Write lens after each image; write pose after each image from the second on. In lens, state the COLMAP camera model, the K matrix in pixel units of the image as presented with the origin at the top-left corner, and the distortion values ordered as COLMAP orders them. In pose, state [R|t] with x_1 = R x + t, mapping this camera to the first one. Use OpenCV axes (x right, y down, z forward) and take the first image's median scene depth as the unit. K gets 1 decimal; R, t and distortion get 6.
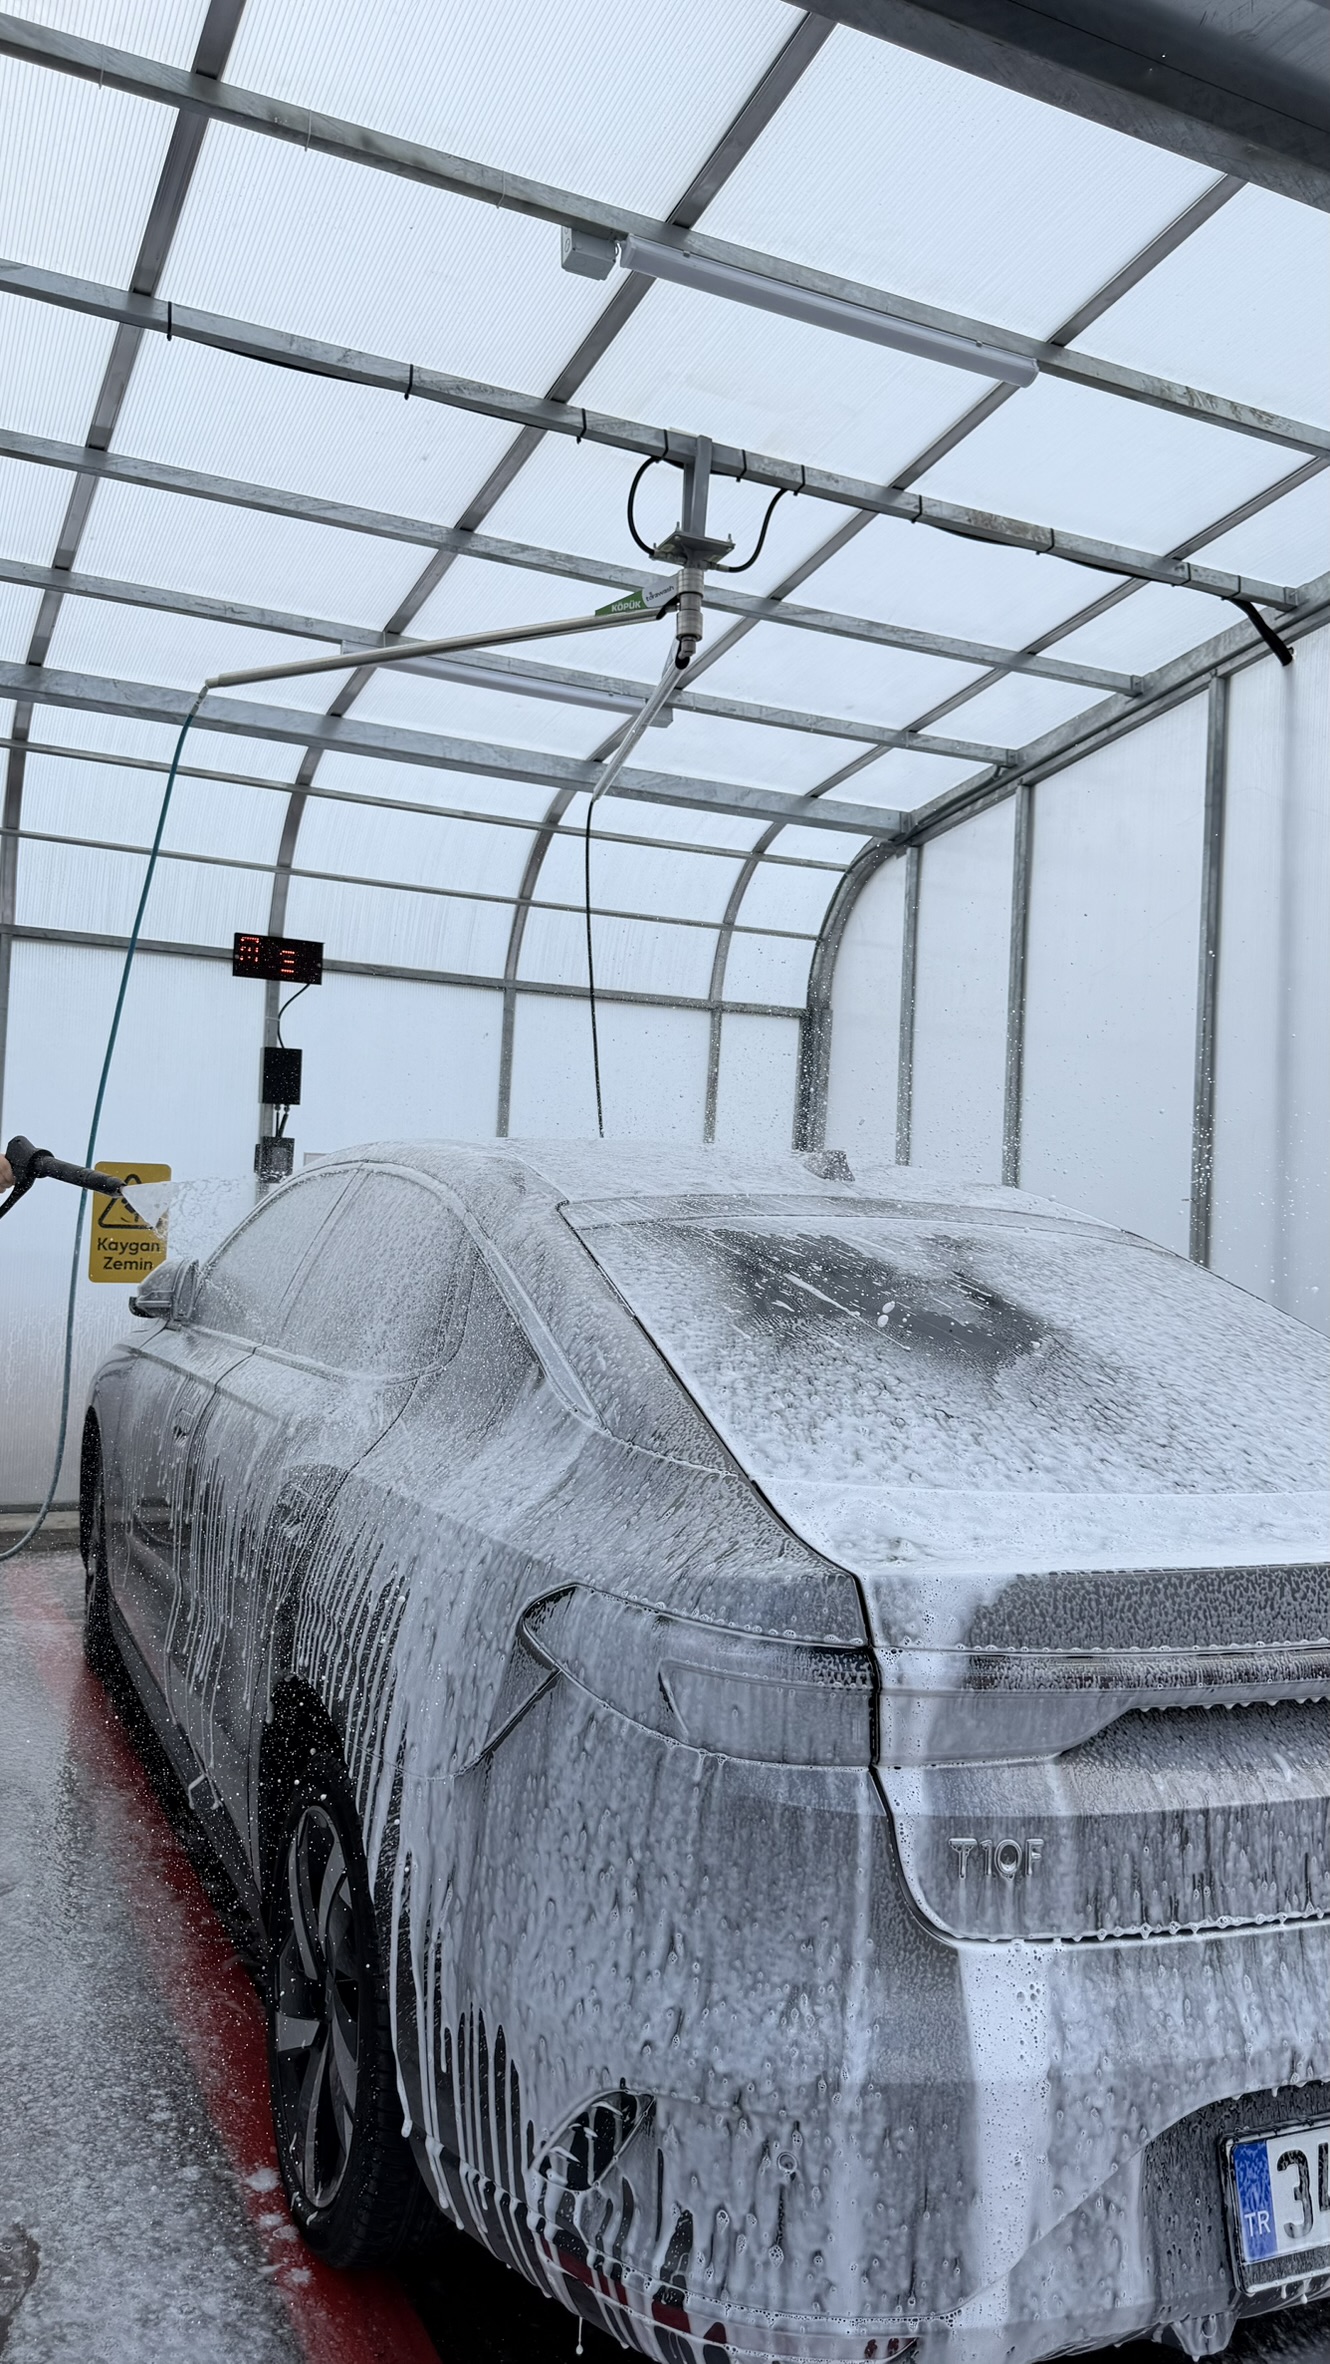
lens RADIAL K [[1644.6, 0, 665.0], [0, 1644.6, 1182.0], [0, 0, 1]] dist [0.031567, -0.071019]
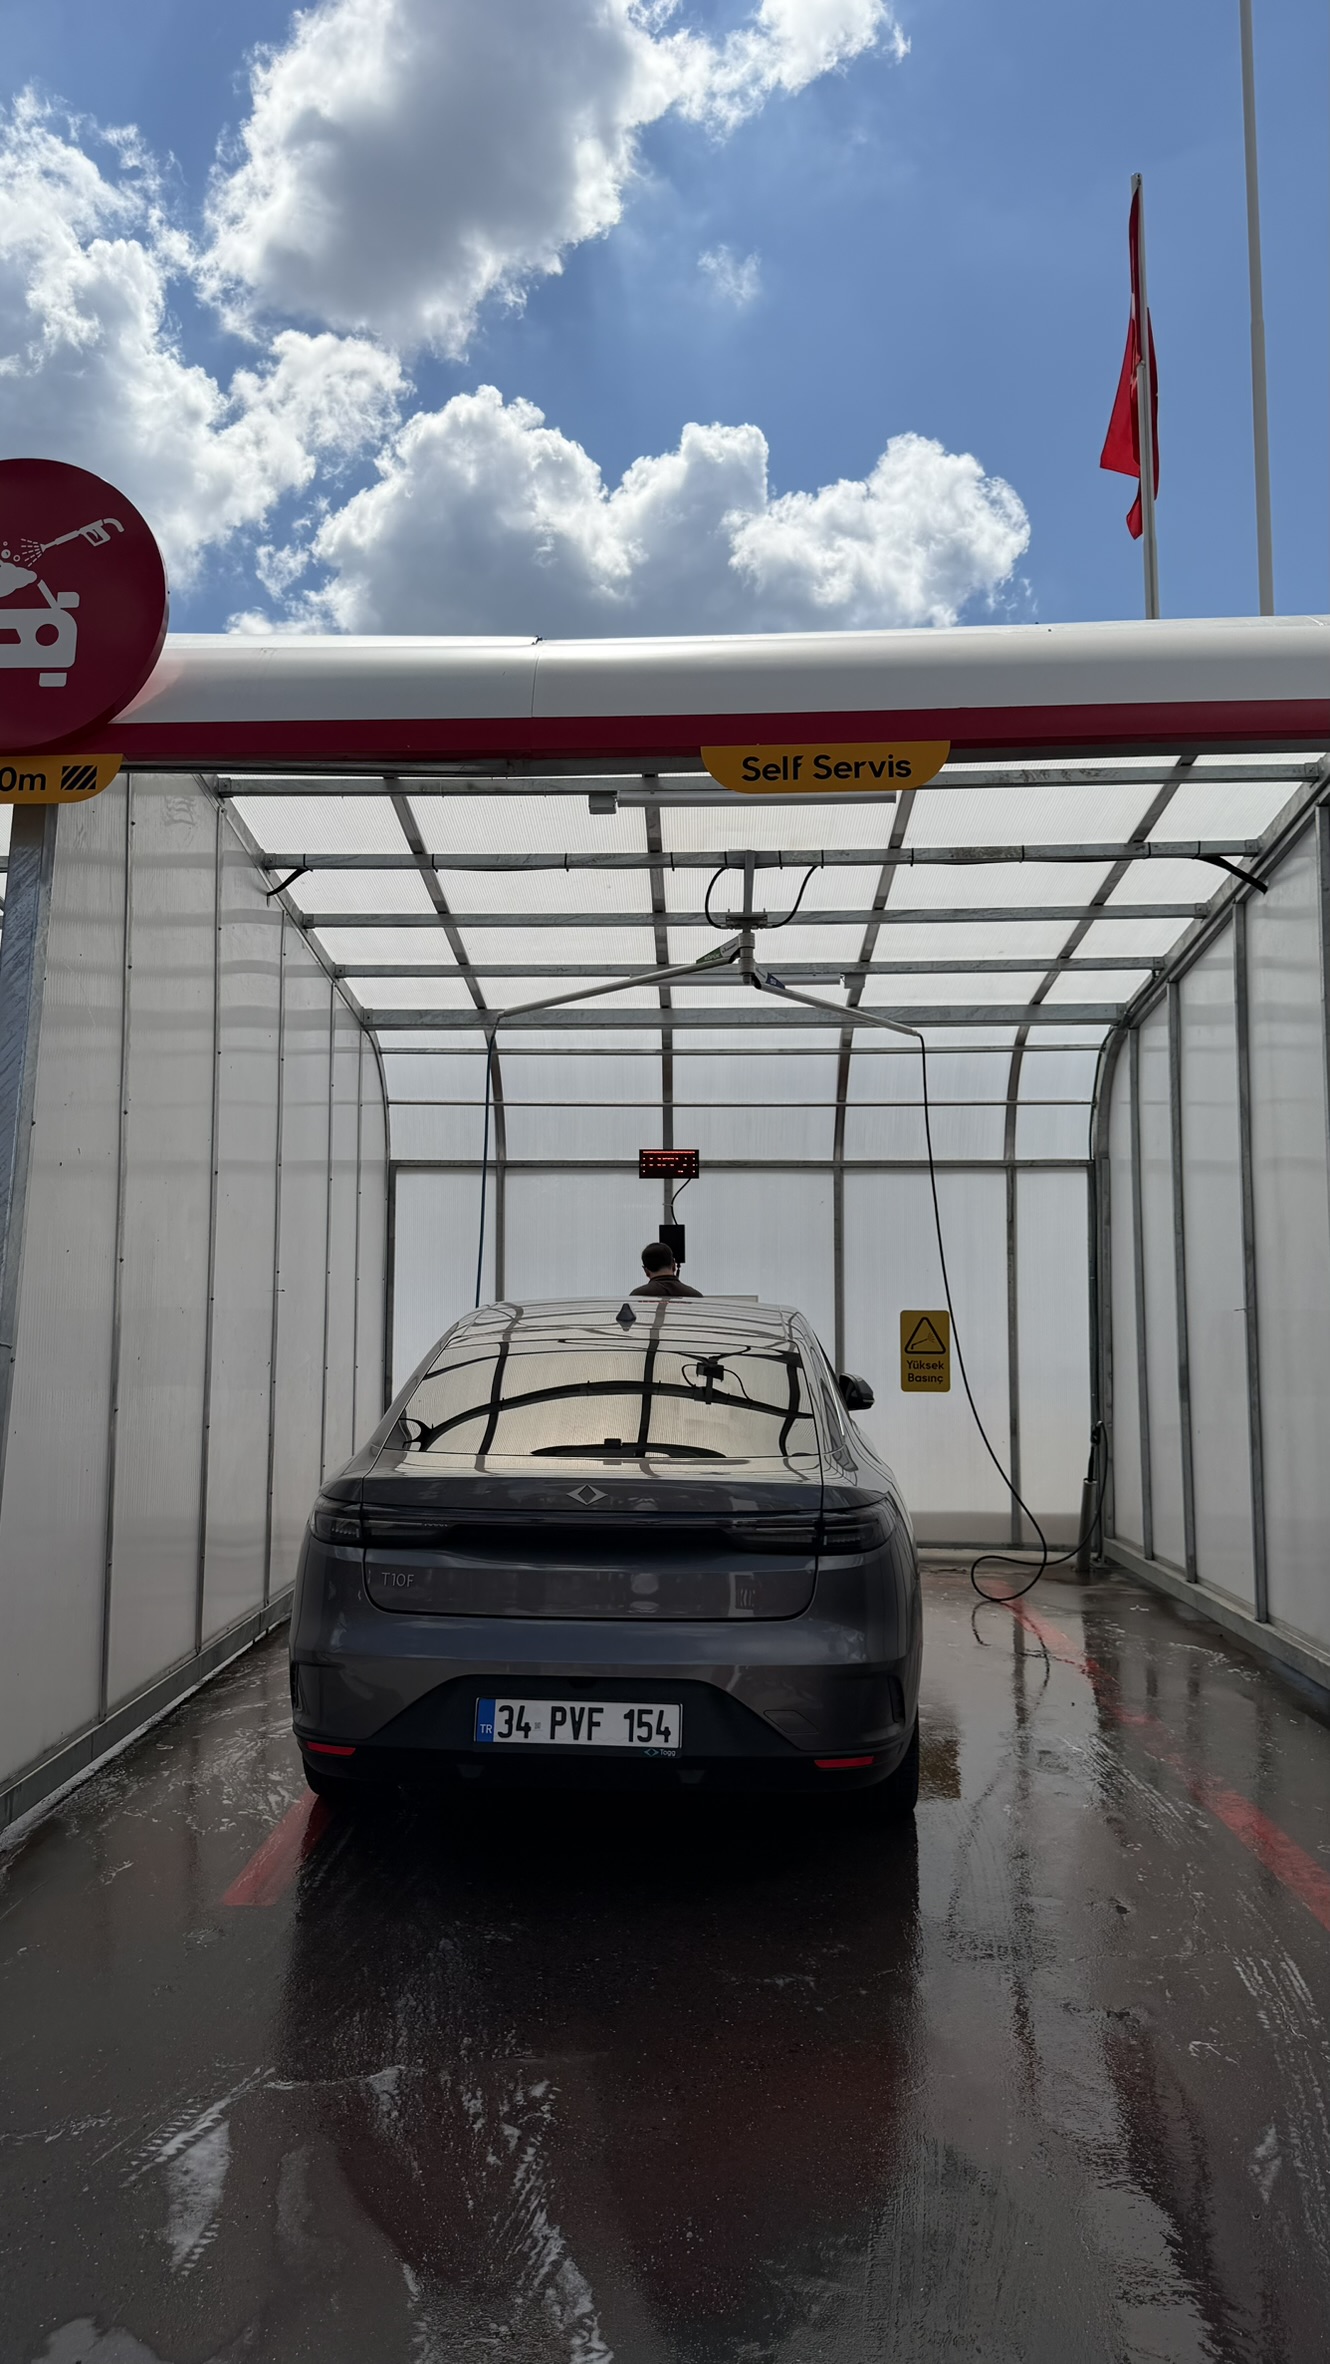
lens RADIAL K [[1575.1, 0, 665.0], [0, 1575.1, 1182.0], [0, 0, 1]] dist [0.005412, -0.001561]
pose [[0.887361, -0.077686, -0.454484, 0.538884], [0.043646, 0.995430, -0.084935, -0.000068], [0.459005, 0.055531, 0.886696, -0.334544]]
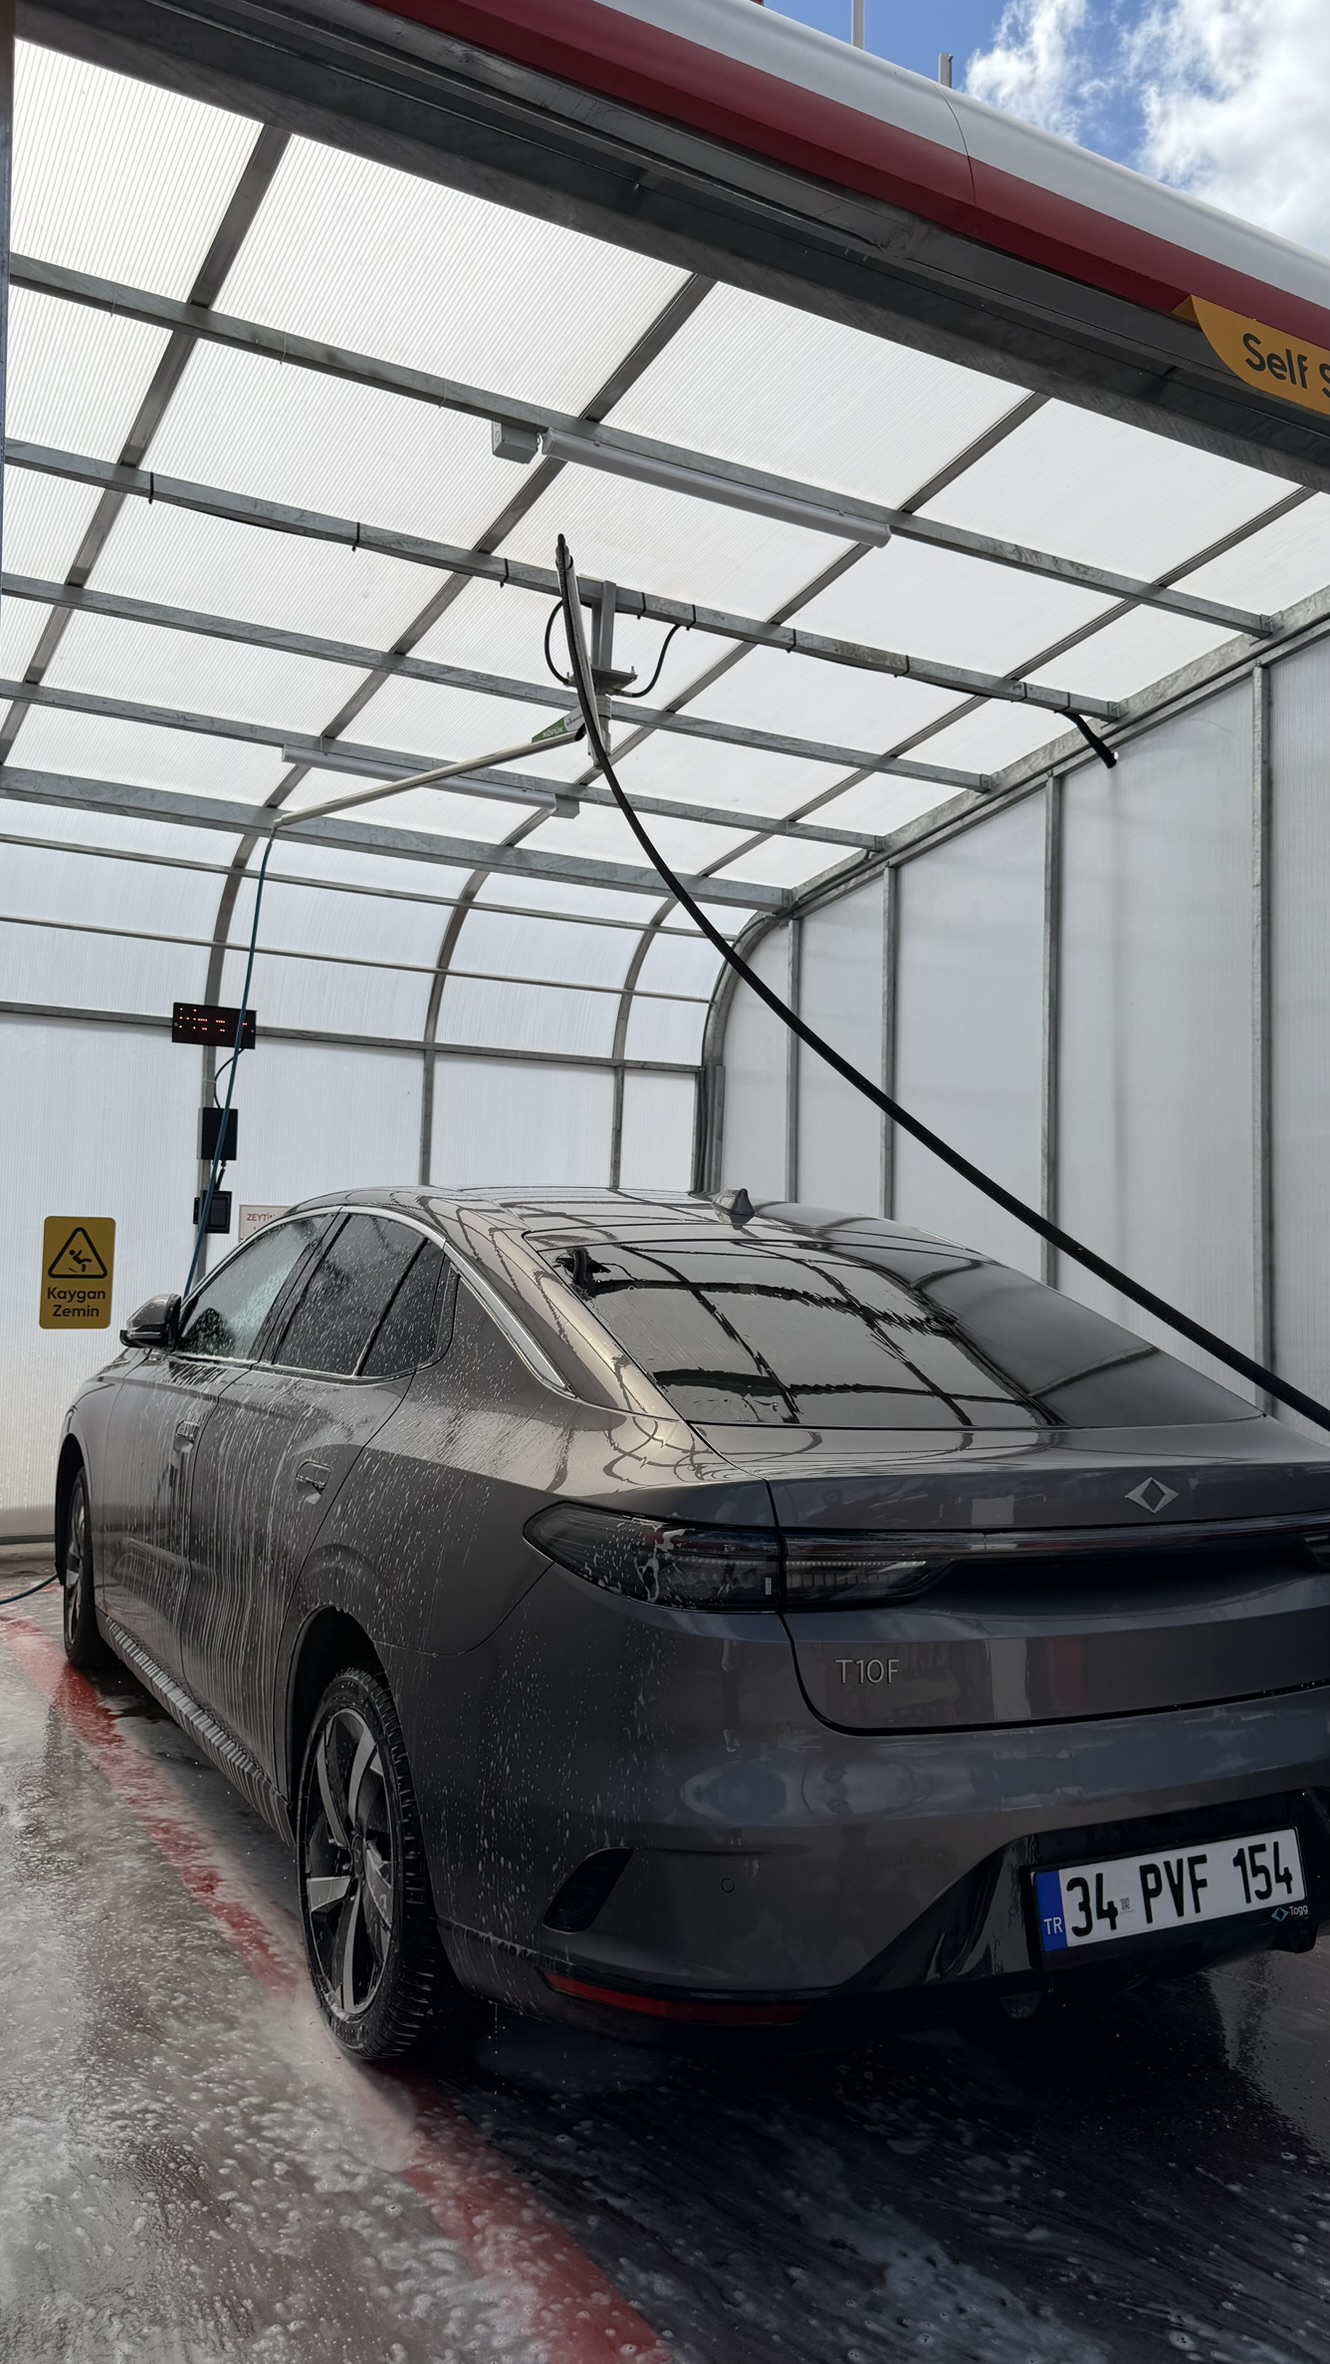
lens RADIAL K [[1644.6, 0, 665.0], [0, 1644.6, 1182.0], [0, 0, 1]] dist [0.031567, -0.071019]
pose [[0.997593, -0.016141, 0.067442, -0.019369], [0.018185, 0.999391, -0.029797, 0.006225], [-0.066920, 0.030951, 0.997278, -0.130495]]
